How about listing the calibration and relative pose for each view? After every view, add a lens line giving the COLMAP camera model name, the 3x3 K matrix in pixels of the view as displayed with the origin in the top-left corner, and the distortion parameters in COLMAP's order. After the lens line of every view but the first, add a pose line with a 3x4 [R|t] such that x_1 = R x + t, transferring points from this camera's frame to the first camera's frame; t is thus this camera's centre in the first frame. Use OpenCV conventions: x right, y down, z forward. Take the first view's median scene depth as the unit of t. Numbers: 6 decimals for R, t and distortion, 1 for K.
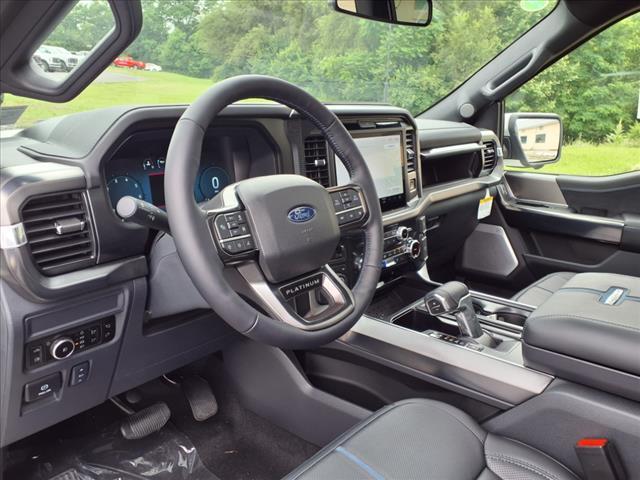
lens RADIAL K [[524.1, 0, 320.0], [0, 524.1, 240.0], [0, 0, 1]] dist [-0.009879, -0.012211]
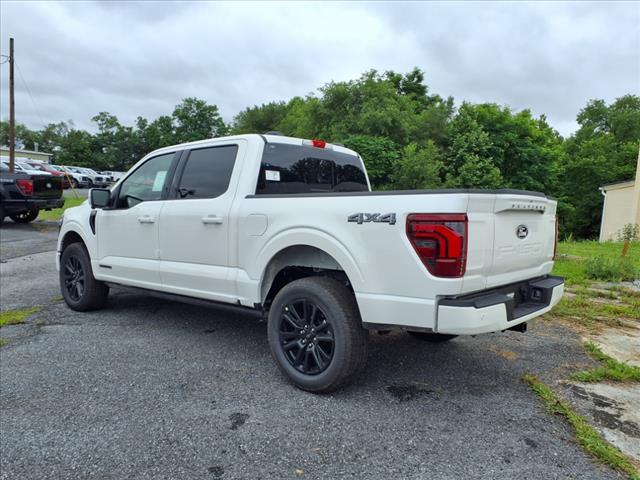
lens RADIAL K [[524.1, 0, 320.0], [0, 524.1, 240.0], [0, 0, 1]] dist [-0.009879, -0.012211]
pose [[0.999890, 0.003499, -0.014381, 0.067862], [-0.006496, 0.976813, -0.213995, 0.063955], [0.013299, 0.214065, 0.976729, -0.189616]]
